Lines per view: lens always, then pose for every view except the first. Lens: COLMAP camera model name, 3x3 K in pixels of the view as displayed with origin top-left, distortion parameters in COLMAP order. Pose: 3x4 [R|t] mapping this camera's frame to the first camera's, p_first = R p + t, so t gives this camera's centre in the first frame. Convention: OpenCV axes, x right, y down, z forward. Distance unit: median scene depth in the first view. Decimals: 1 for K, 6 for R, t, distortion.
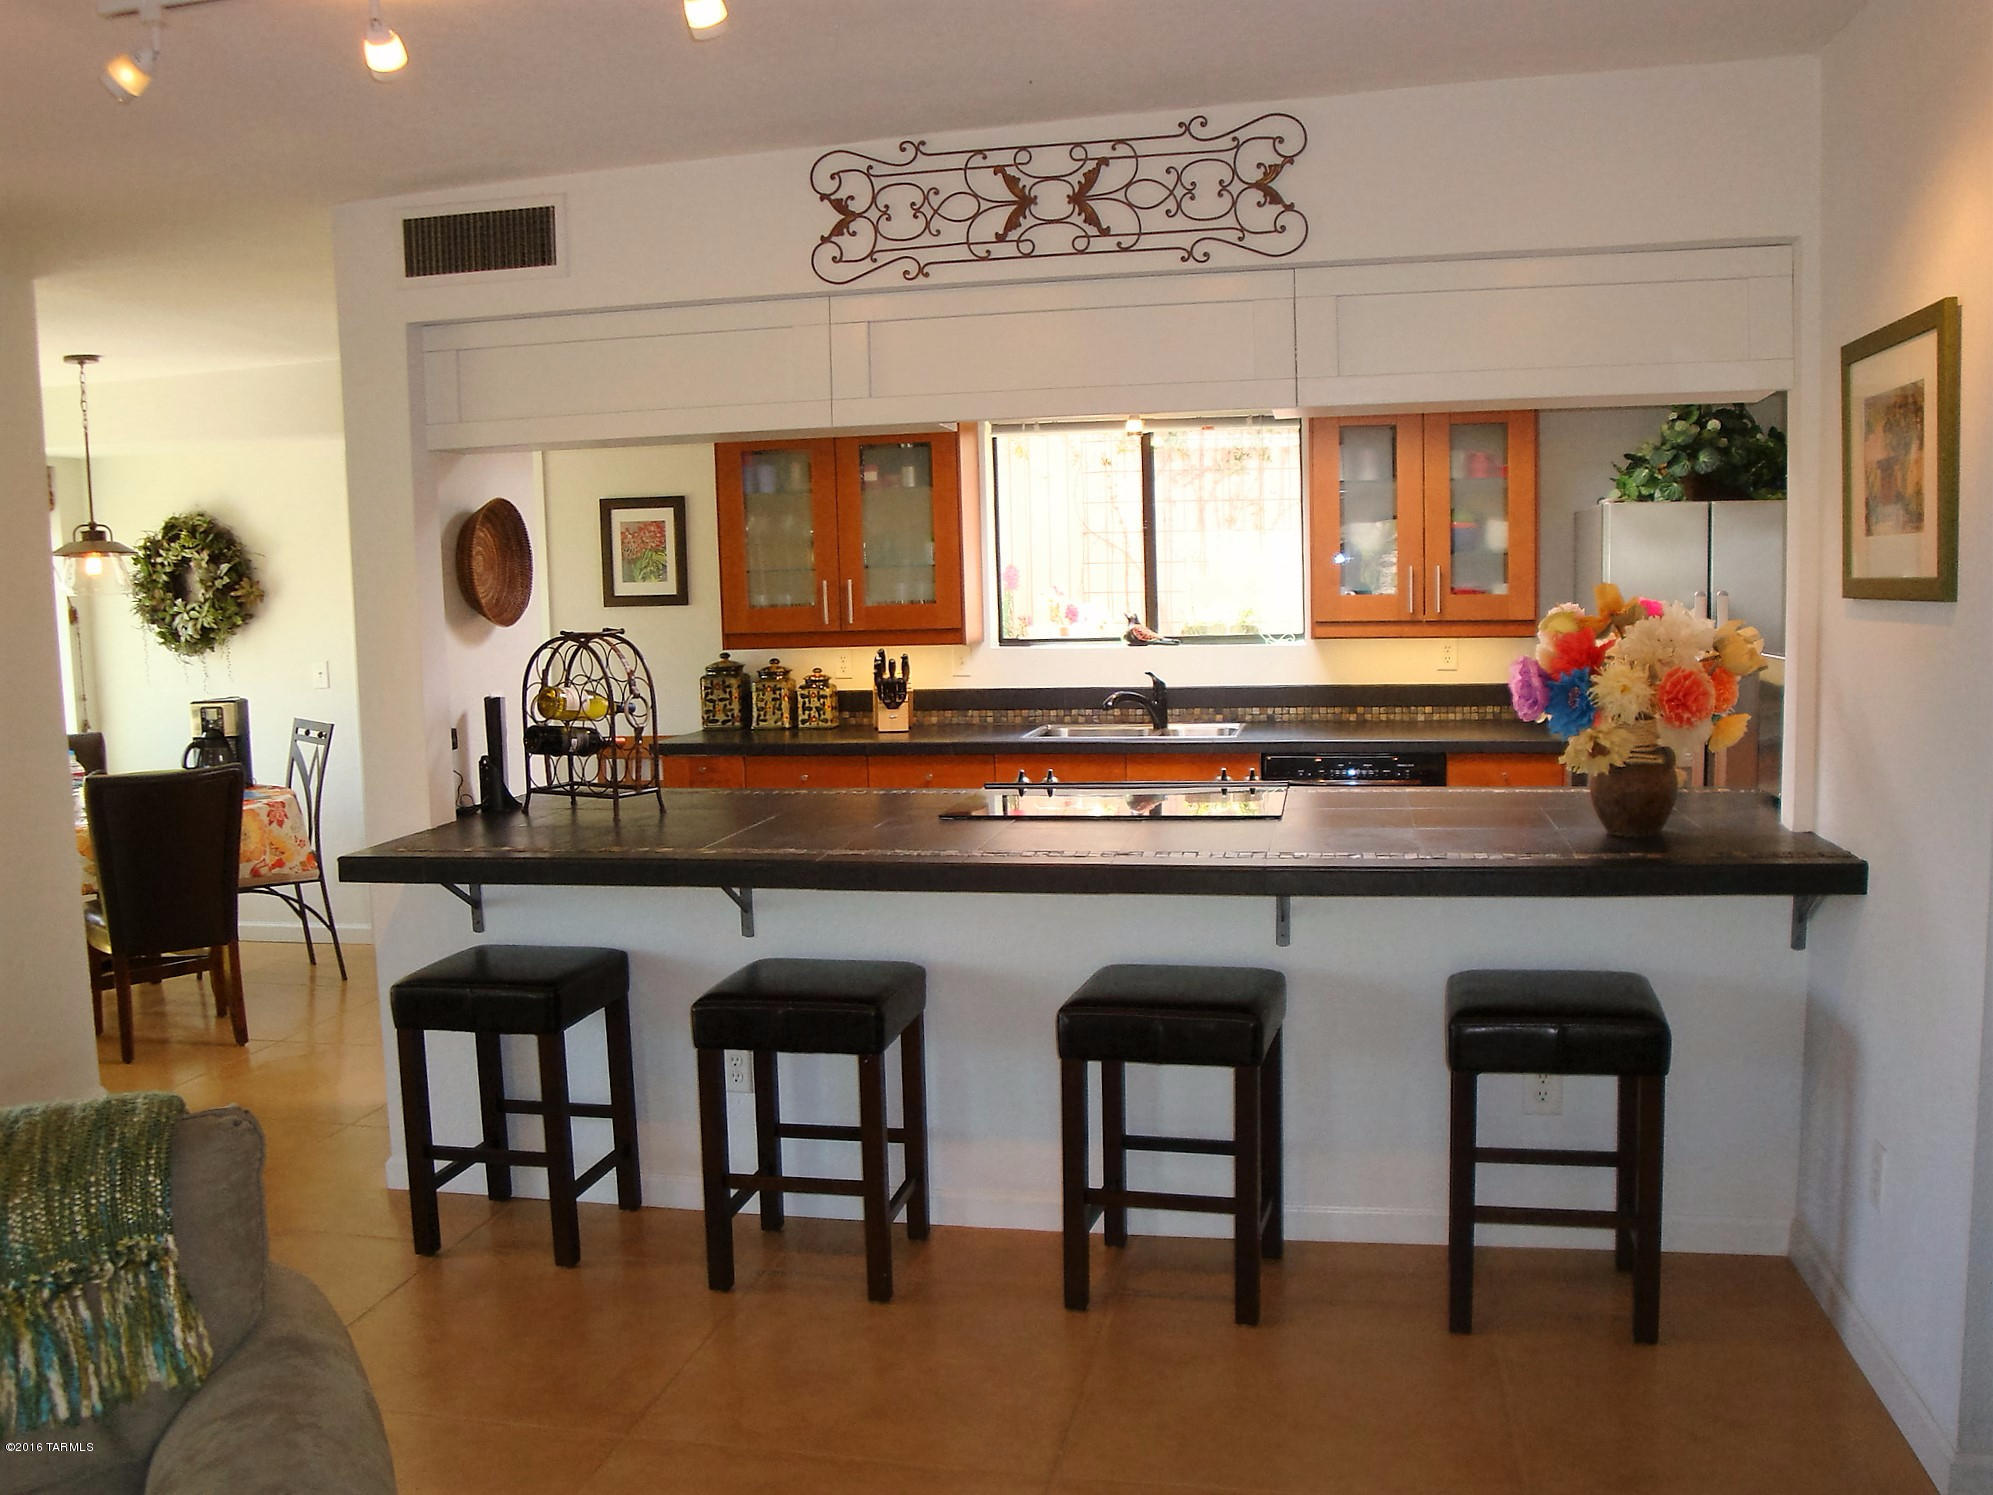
lens RADIAL K [[1684.7, 0, 996.5], [0, 1684.7, 747.5], [0, 0, 1]] dist [-0.182578, 0.175329]
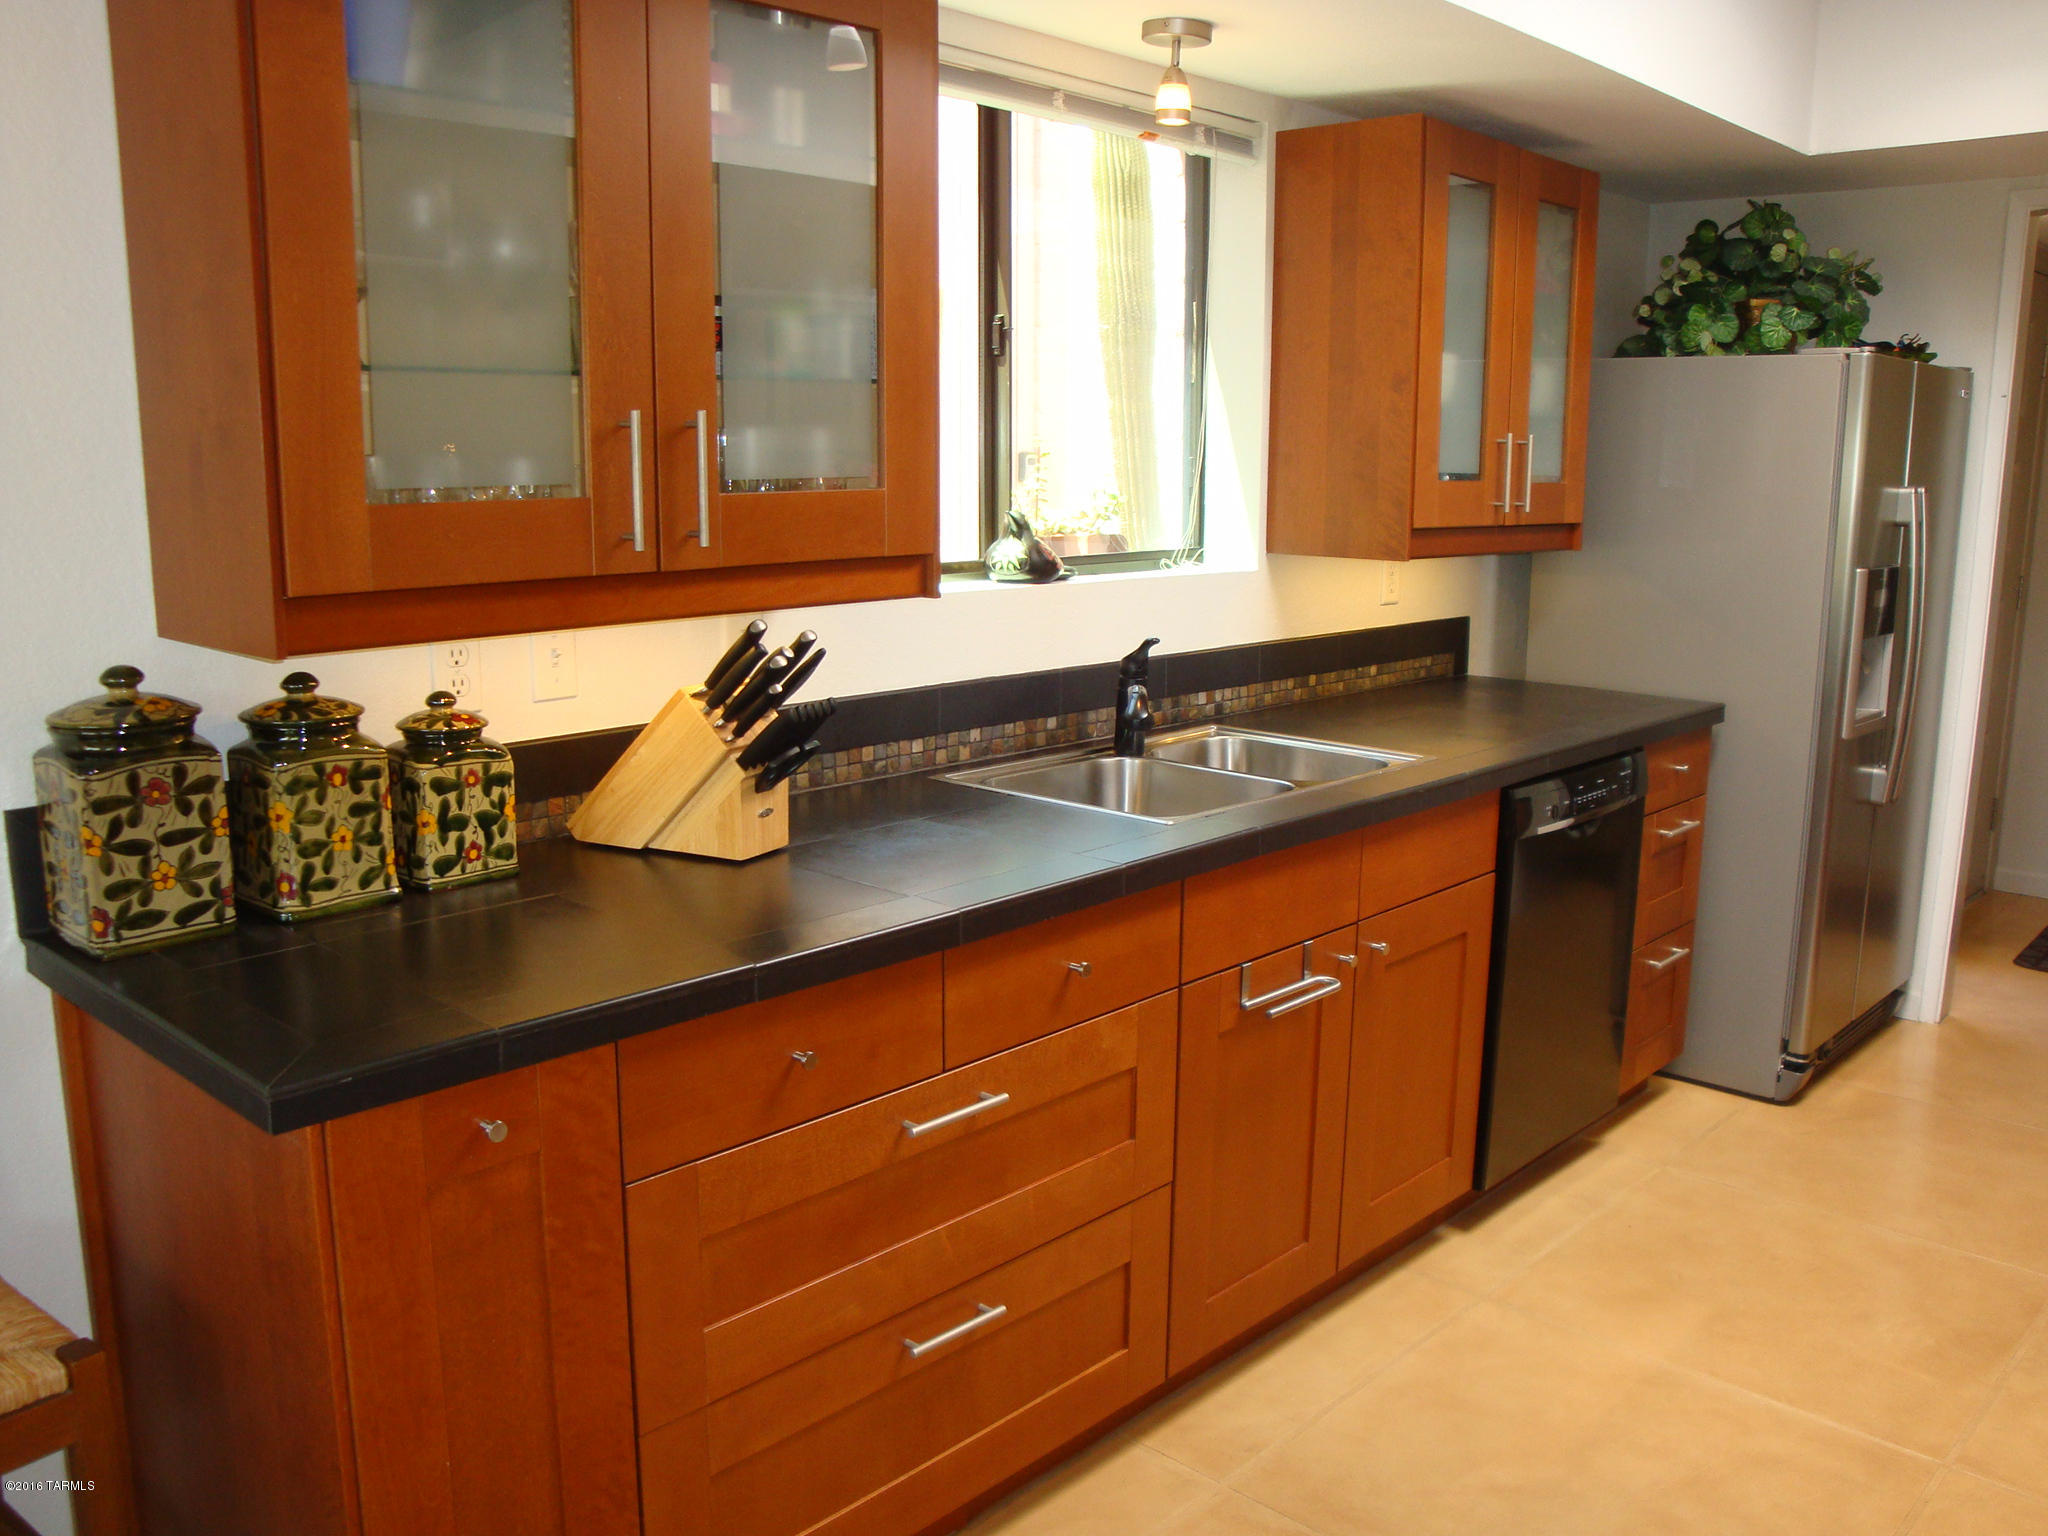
lens RADIAL K [[1731.2, 0, 1024.0], [0, 1731.2, 768.0], [0, 0, 1]] dist [-0.182578, 0.175329]
pose [[0.516722, -0.127639, 0.846585, -0.325984], [0.070539, 0.991810, 0.106480, -0.059933], [-0.853243, 0.004696, 0.521493, 0.743096]]
